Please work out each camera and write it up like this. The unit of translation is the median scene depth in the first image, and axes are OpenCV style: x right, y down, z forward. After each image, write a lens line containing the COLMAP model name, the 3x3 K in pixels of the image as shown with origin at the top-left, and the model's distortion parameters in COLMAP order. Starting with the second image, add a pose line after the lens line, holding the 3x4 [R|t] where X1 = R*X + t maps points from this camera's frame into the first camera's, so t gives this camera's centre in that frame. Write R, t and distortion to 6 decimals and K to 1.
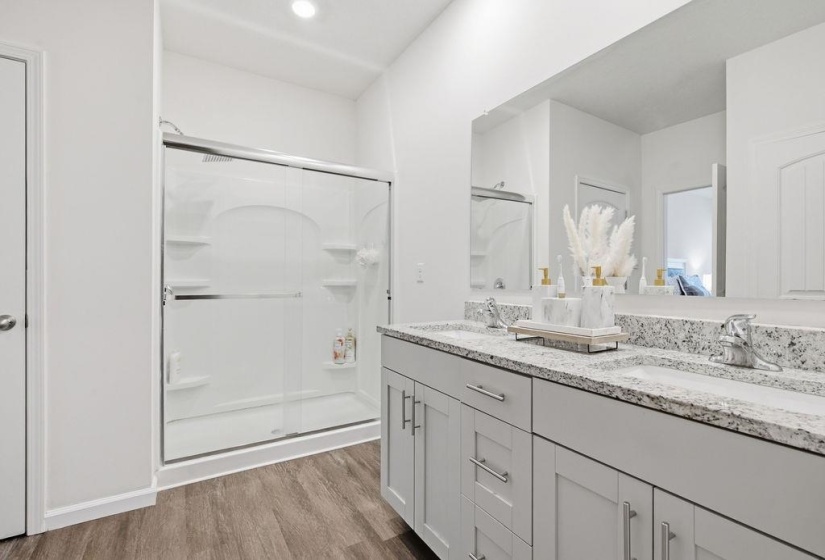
lens RADIAL K [[383.5, 0, 413.2], [0, 383.5, 279.5], [0, 0, 1]] dist [0.008555, -0.000037]
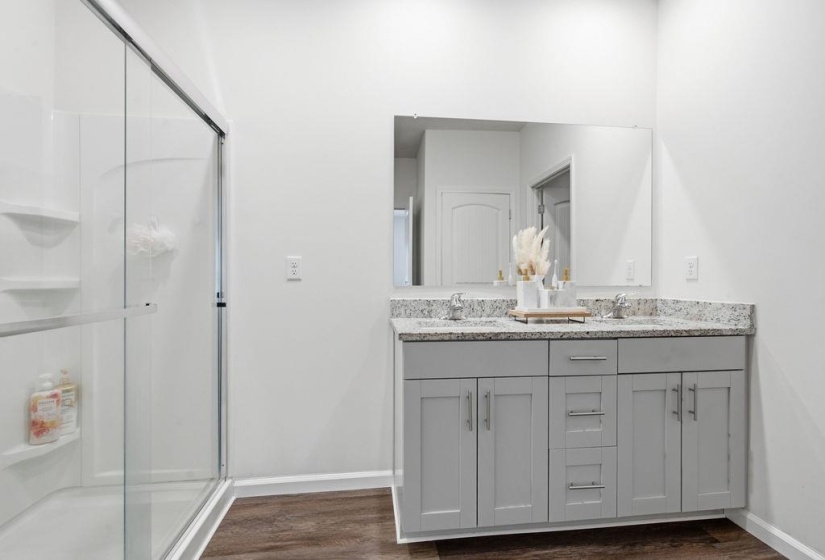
lens RADIAL K [[383.5, 0, 413.6], [0, 383.5, 279.0], [0, 0, 1]] dist [0.008555, -0.000037]
pose [[0.409740, -0.010646, 0.912140, -0.840704], [0.000301, 0.999933, 0.011535, -0.006653], [-0.912202, -0.004452, 0.409716, 0.634860]]
